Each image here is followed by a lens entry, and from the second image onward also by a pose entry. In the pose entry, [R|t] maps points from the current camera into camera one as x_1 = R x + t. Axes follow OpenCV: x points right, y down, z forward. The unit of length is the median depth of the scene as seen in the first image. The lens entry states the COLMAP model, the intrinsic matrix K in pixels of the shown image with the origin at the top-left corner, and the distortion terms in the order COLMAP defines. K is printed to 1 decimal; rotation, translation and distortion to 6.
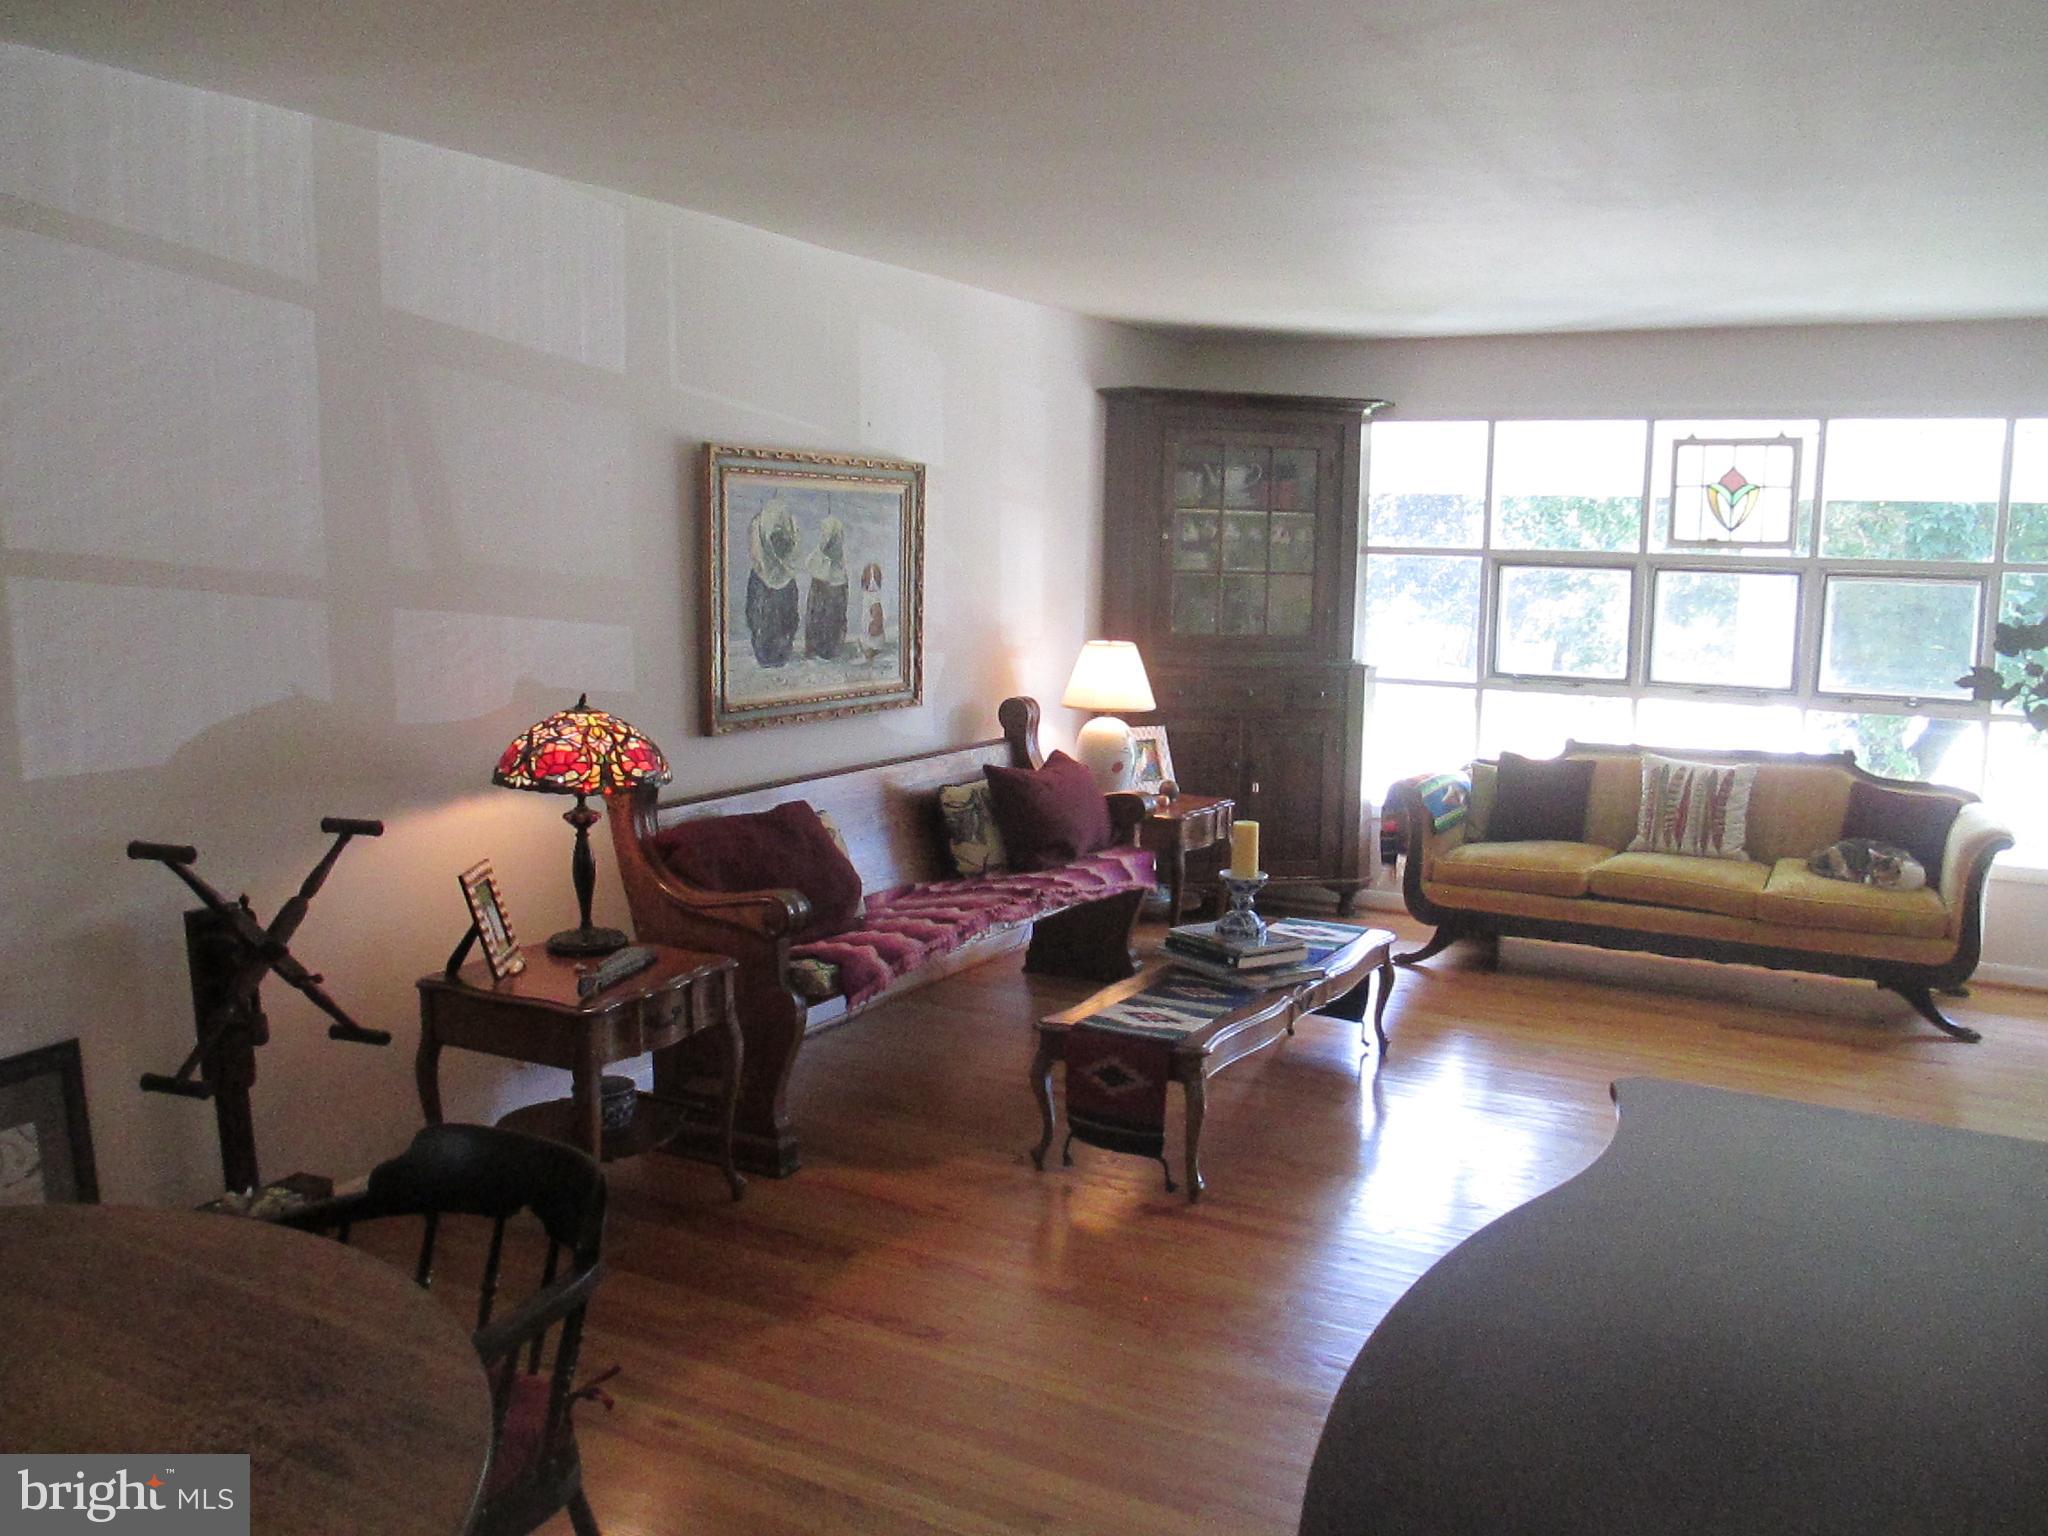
lens RADIAL K [[1699.5, 0, 1033.4], [0, 1699.5, 741.5], [0, 0, 1]] dist [-0.126890, 0.103911]
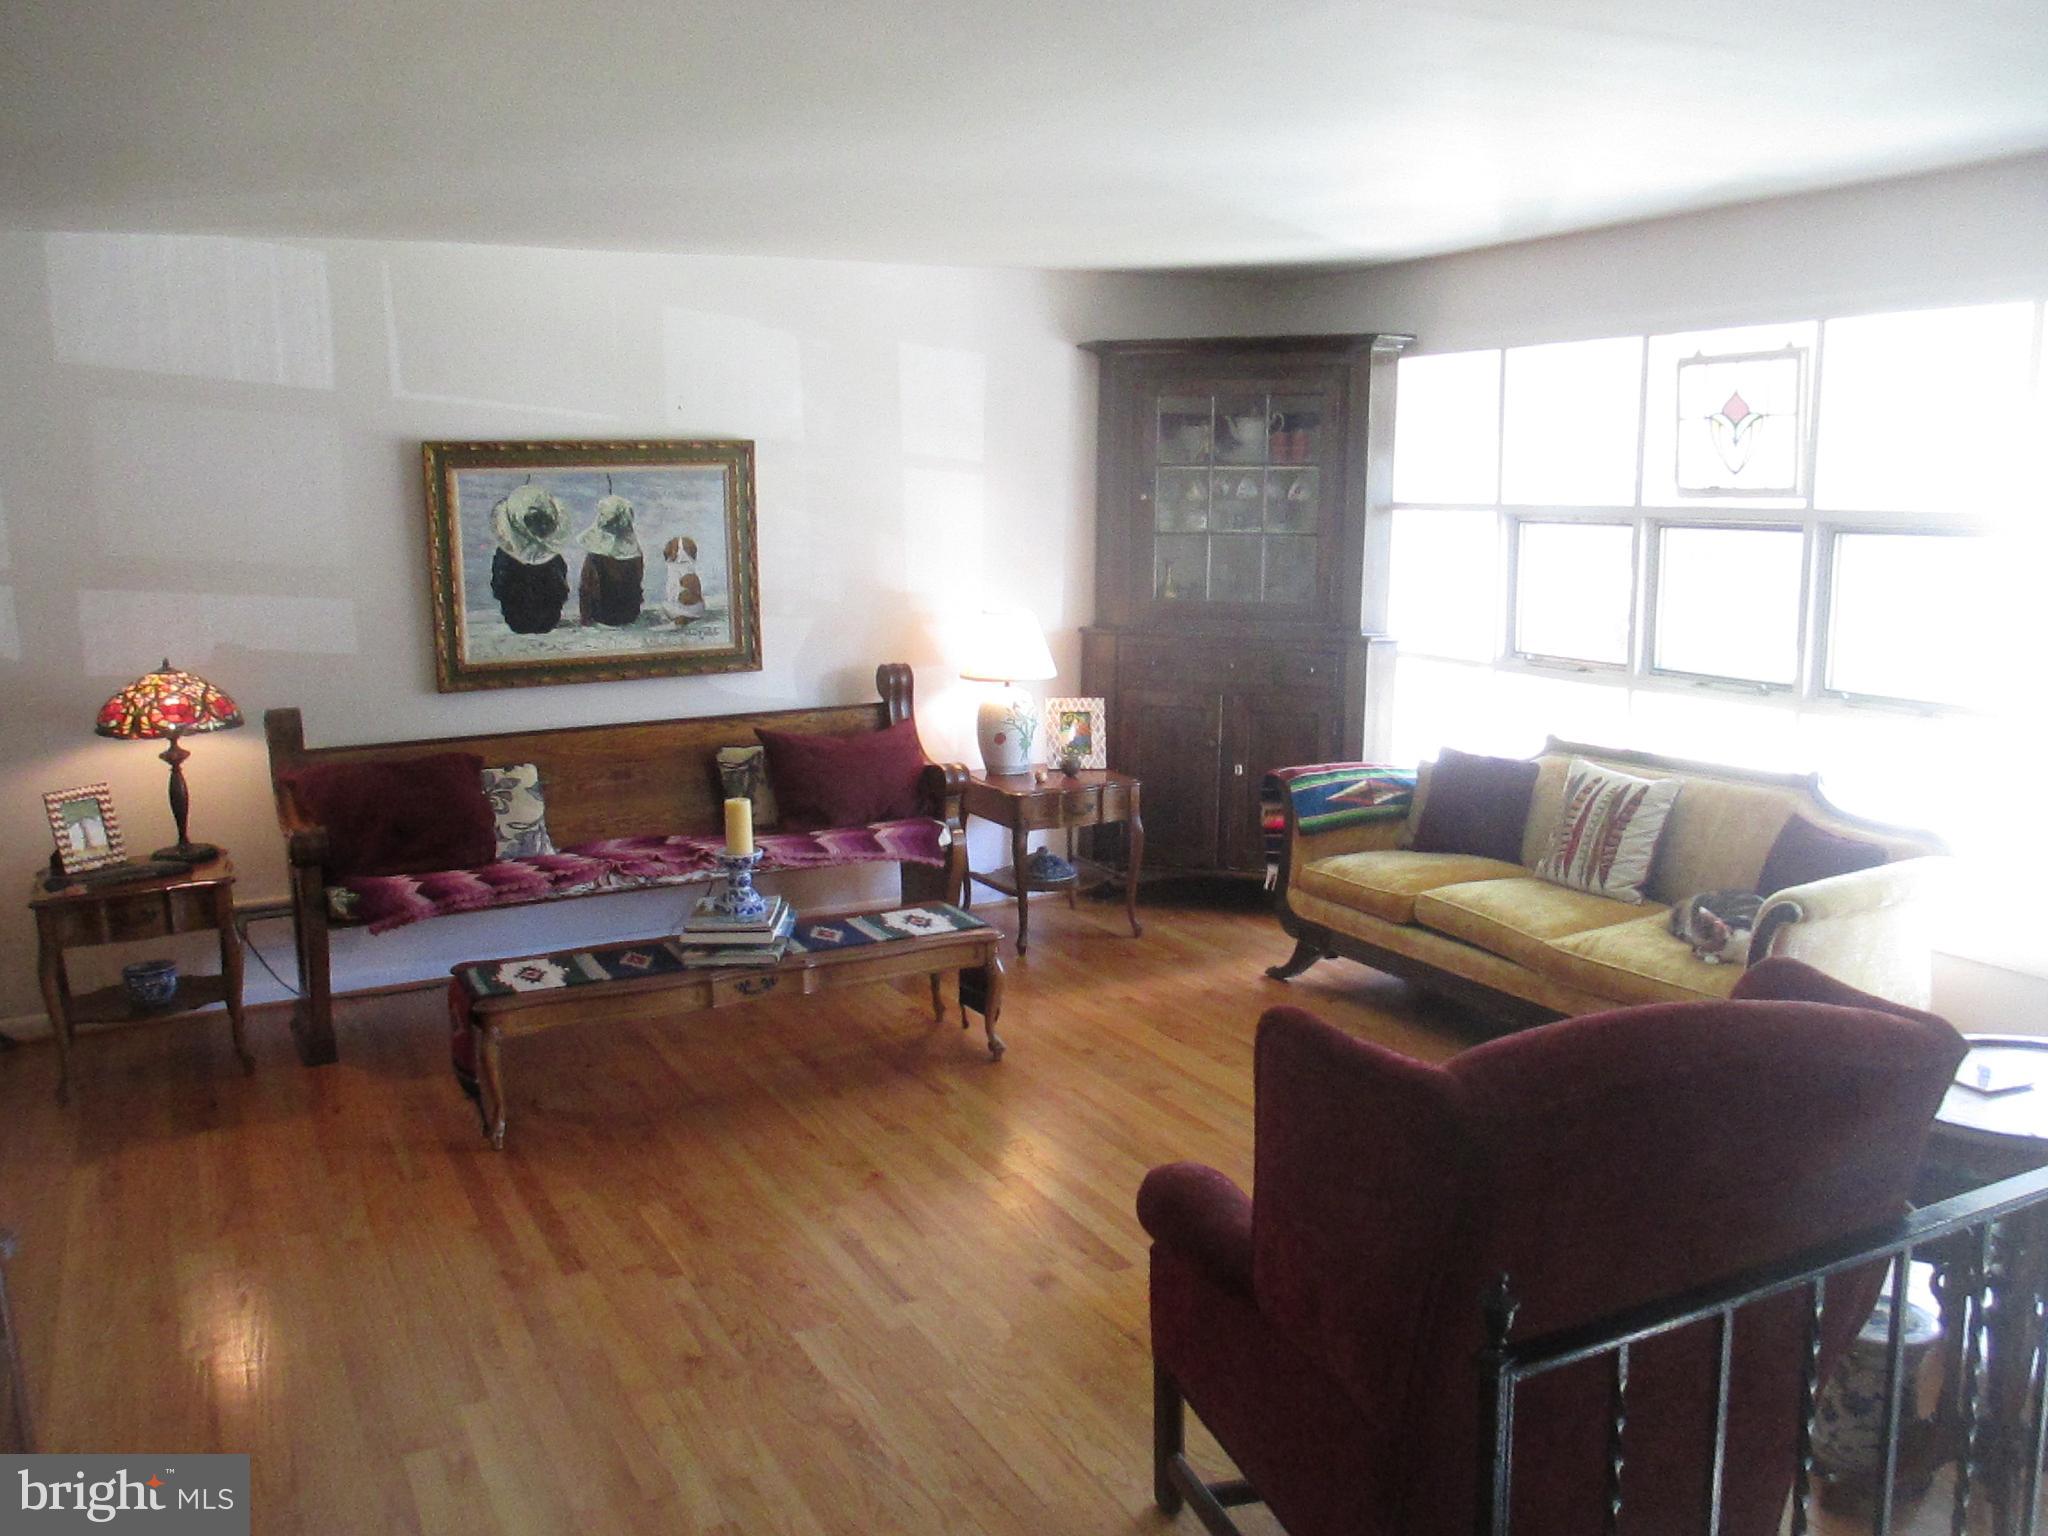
lens RADIAL K [[1699.5, 0, 1033.4], [0, 1699.5, 741.5], [0, 0, 1]] dist [-0.126890, 0.103911]
pose [[0.842139, 0.054820, -0.536467, 0.596672], [-0.036523, 0.998333, 0.044683, -0.027827], [0.538022, -0.018036, 0.842738, 0.189455]]
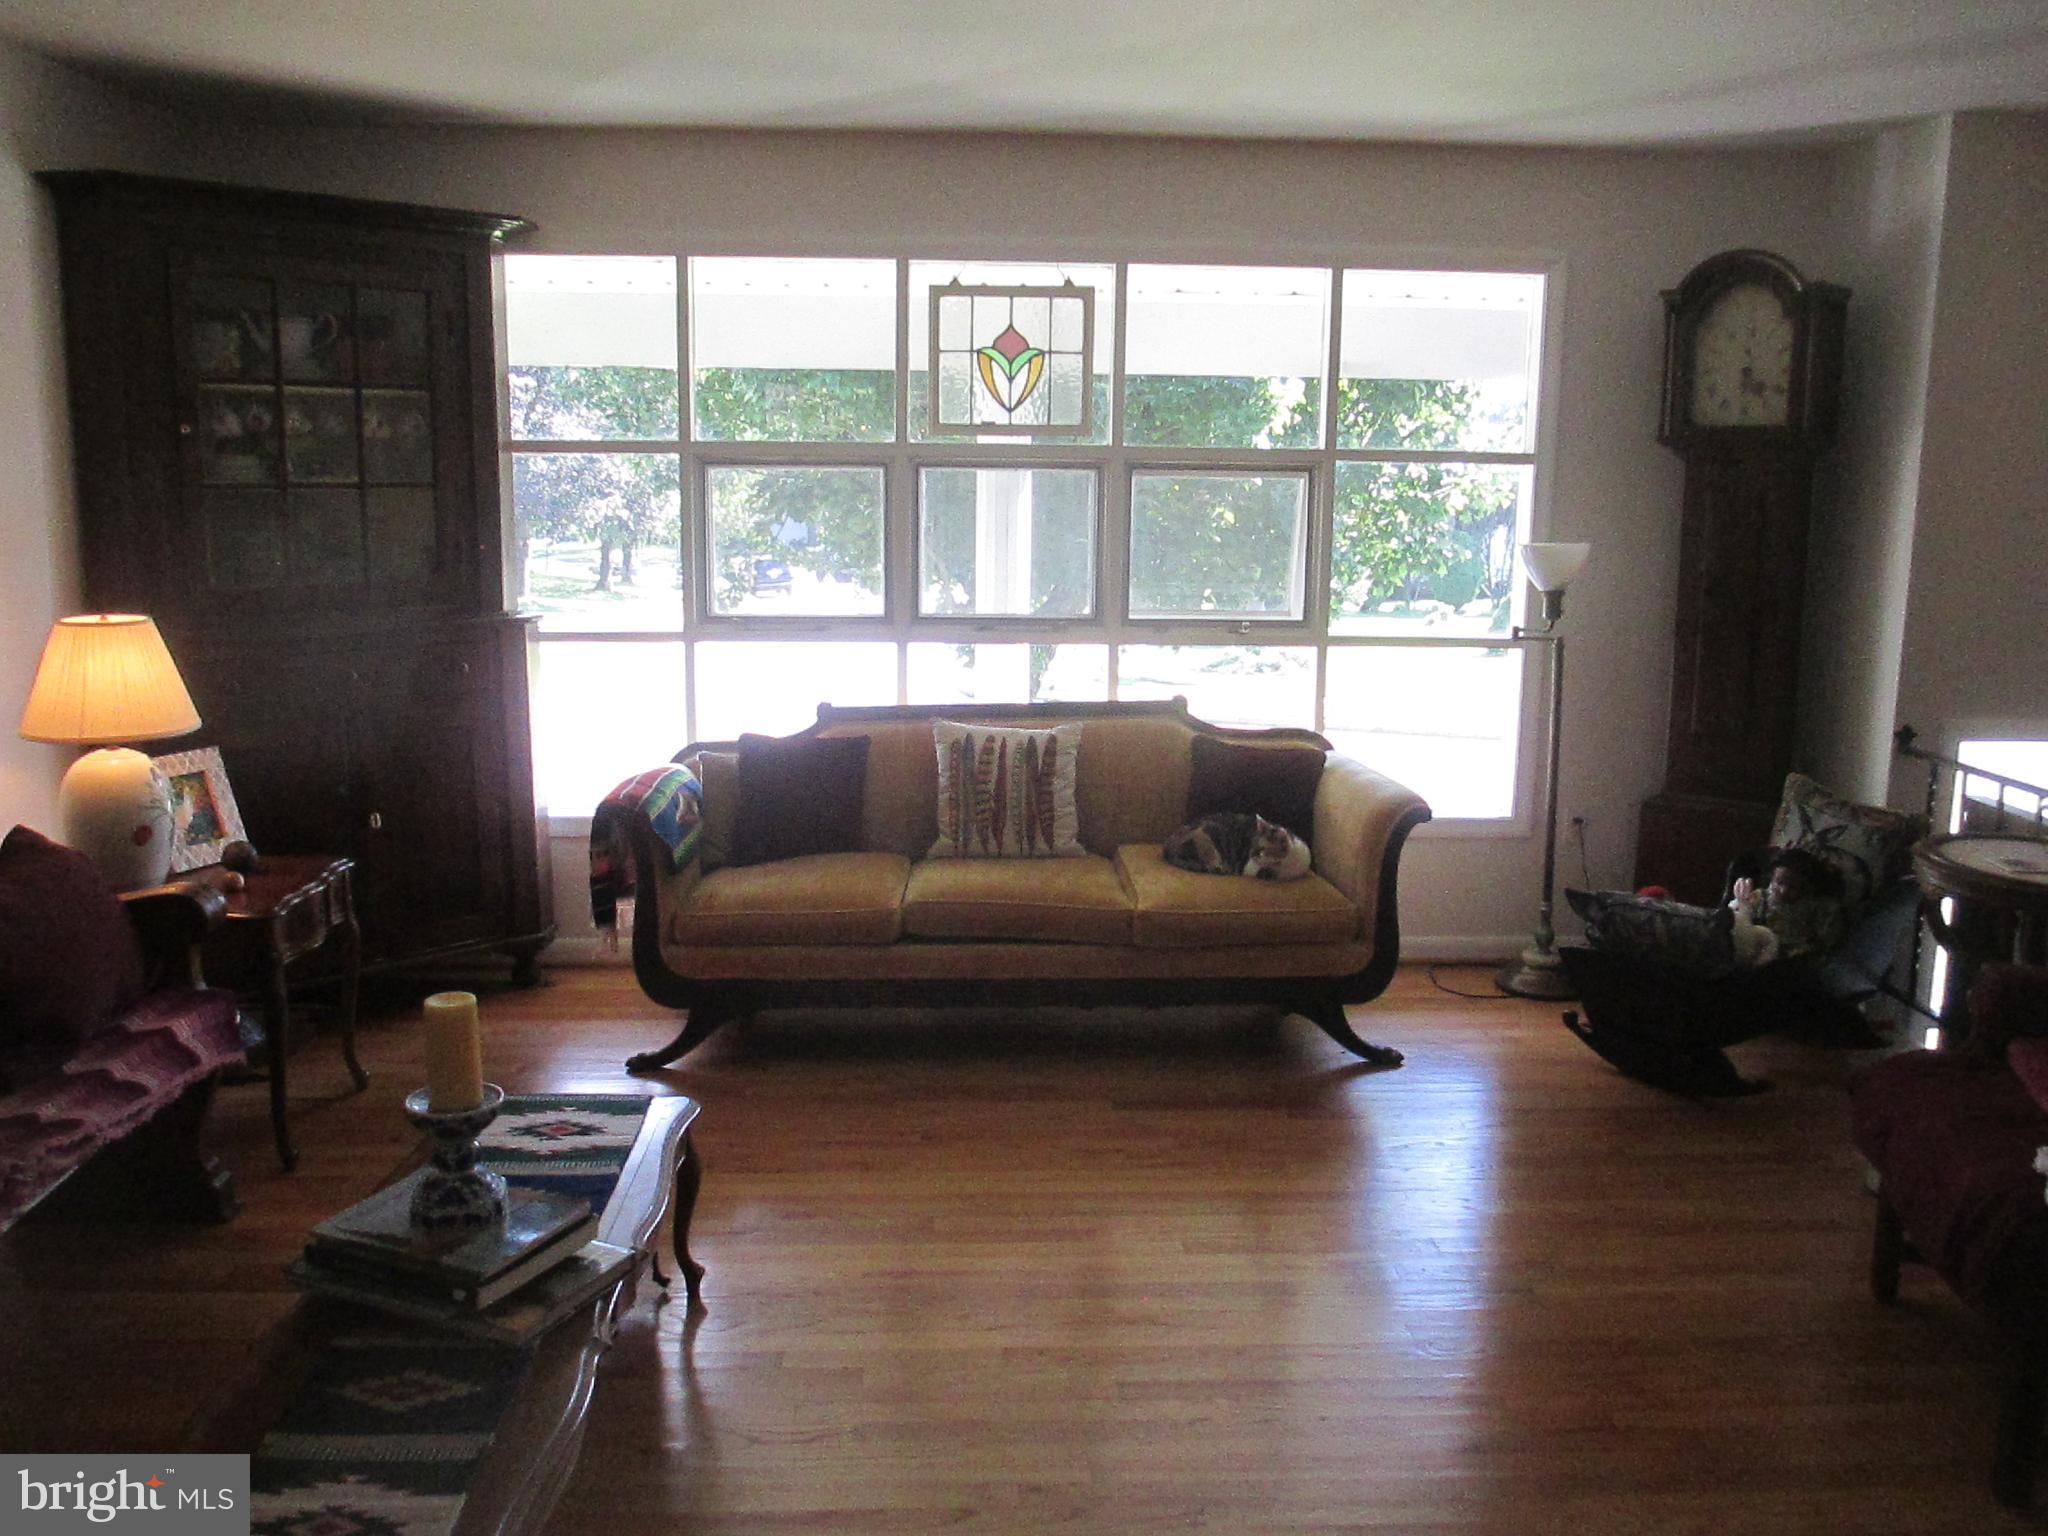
lens RADIAL K [[1679.6, 0, 983.7], [0, 1679.6, 744.9], [0, 0, 1]] dist [-0.048420, 0.010162]
pose [[0.858975, -0.097654, 0.502618, 0.014737], [0.065458, 0.994533, 0.081360, -0.041704], [-0.507815, -0.036986, 0.860672, 0.369878]]
